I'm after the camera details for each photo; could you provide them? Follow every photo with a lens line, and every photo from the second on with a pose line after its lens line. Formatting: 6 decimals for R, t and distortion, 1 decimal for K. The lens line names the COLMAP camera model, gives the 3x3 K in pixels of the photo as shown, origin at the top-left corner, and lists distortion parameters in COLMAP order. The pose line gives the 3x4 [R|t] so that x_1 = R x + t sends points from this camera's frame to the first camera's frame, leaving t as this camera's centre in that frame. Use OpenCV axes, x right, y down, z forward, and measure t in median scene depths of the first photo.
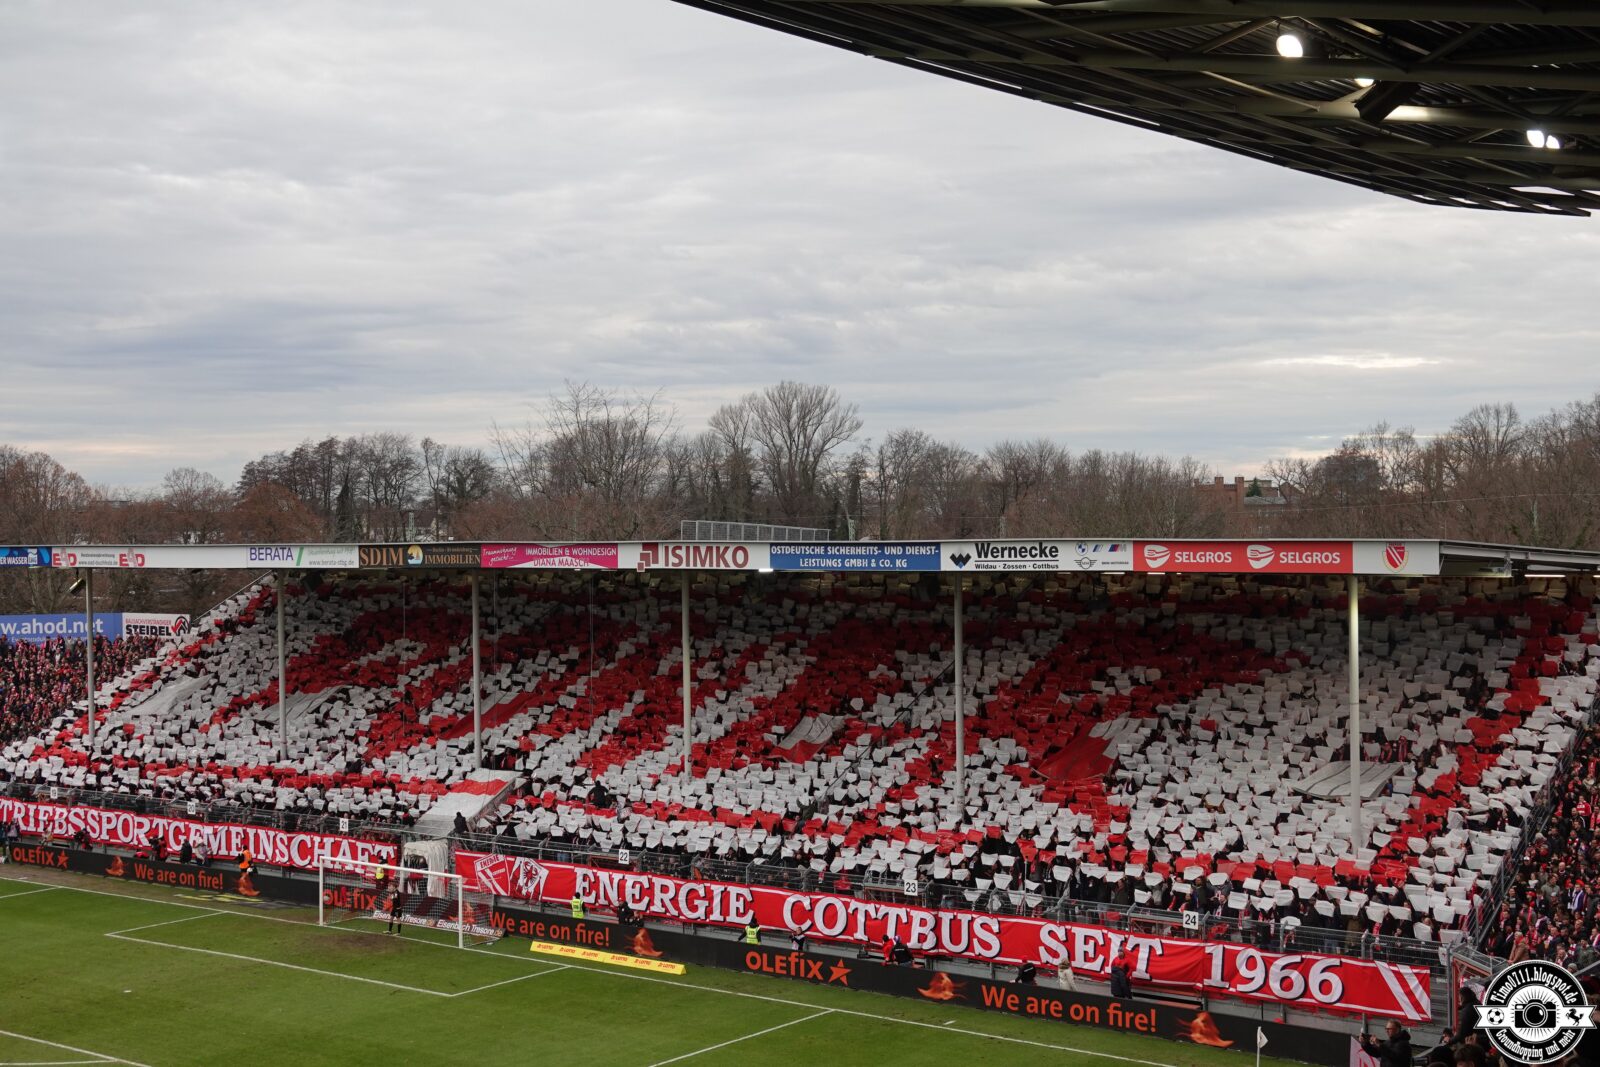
lens RADIAL K [[2210.9, 0, 800.0], [0, 2210.9, 533.5], [0, 0, 1]] dist [0.001541, 0.014289]
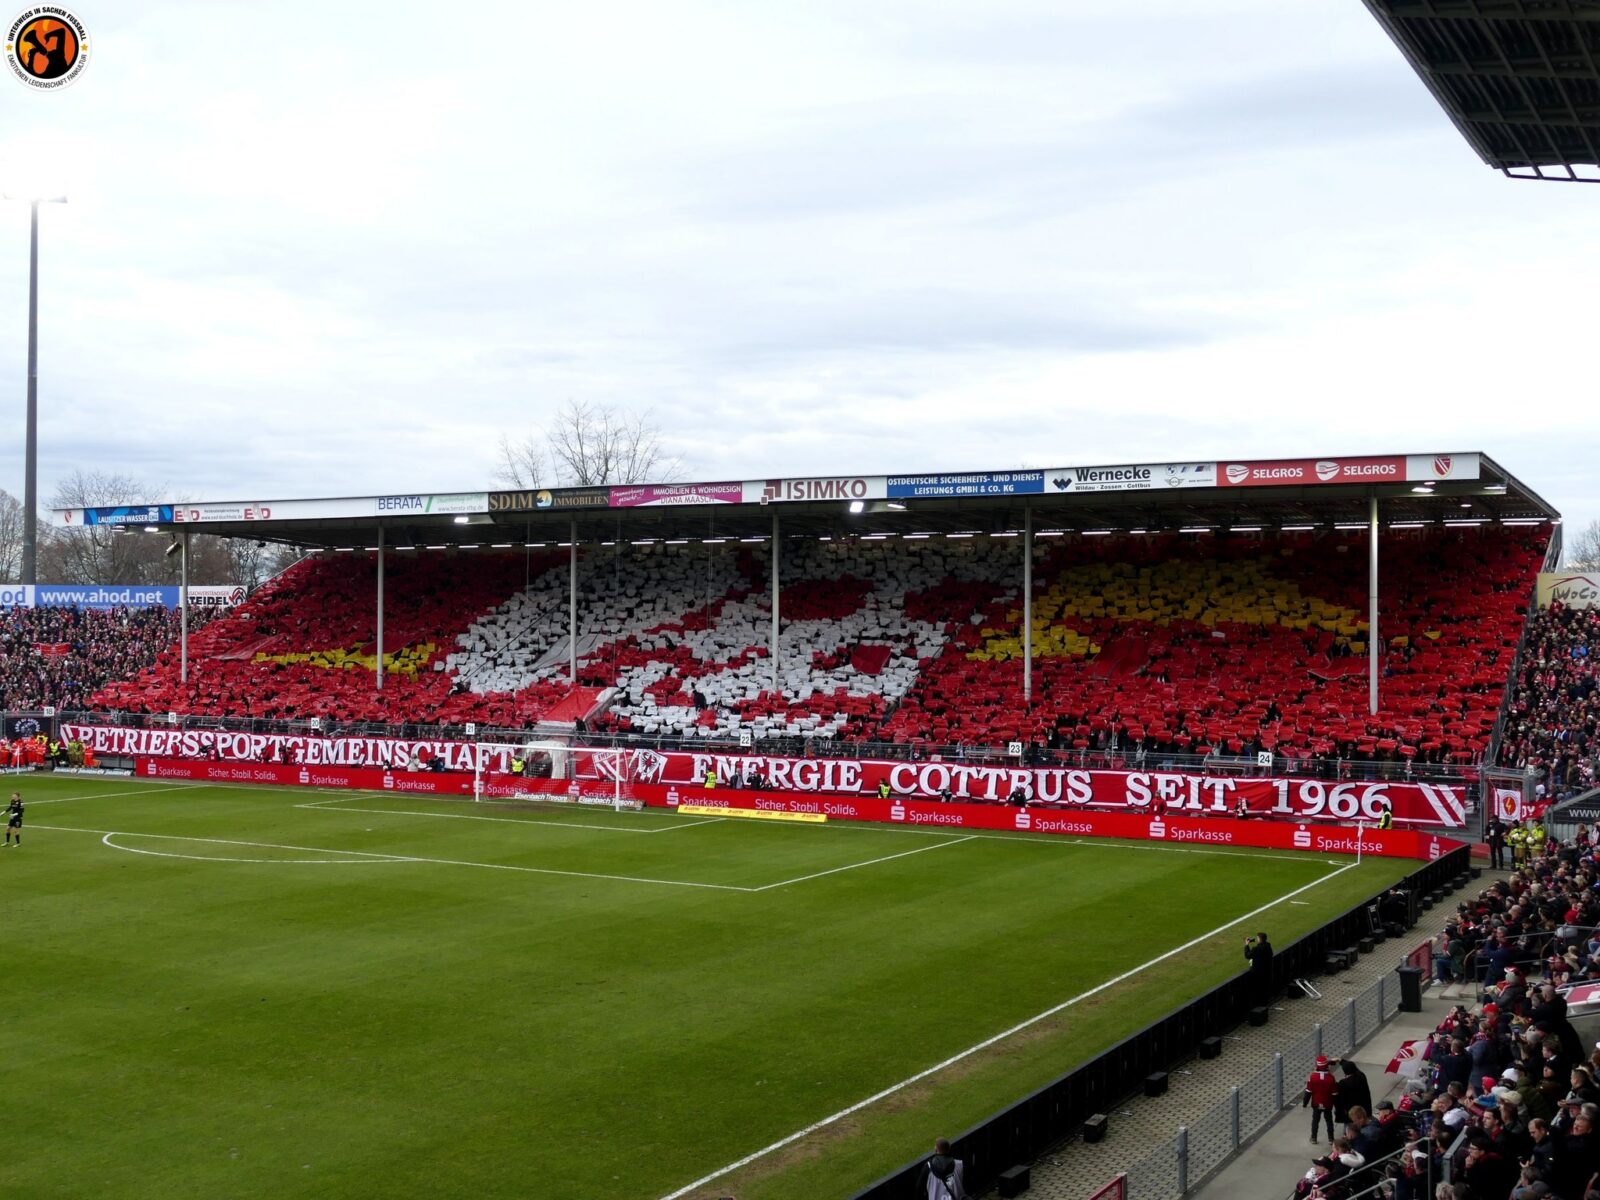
lens RADIAL K [[1873.8, 0, 804.6], [0, 1873.8, 589.7], [0, 0, 1]] dist [-0.035615, 0.064105]
pose [[0.988533, 0.020533, 0.149604, -0.202799], [-0.016642, 0.999491, -0.027214, 0.091710], [-0.150087, 0.024412, 0.988371, -0.017281]]
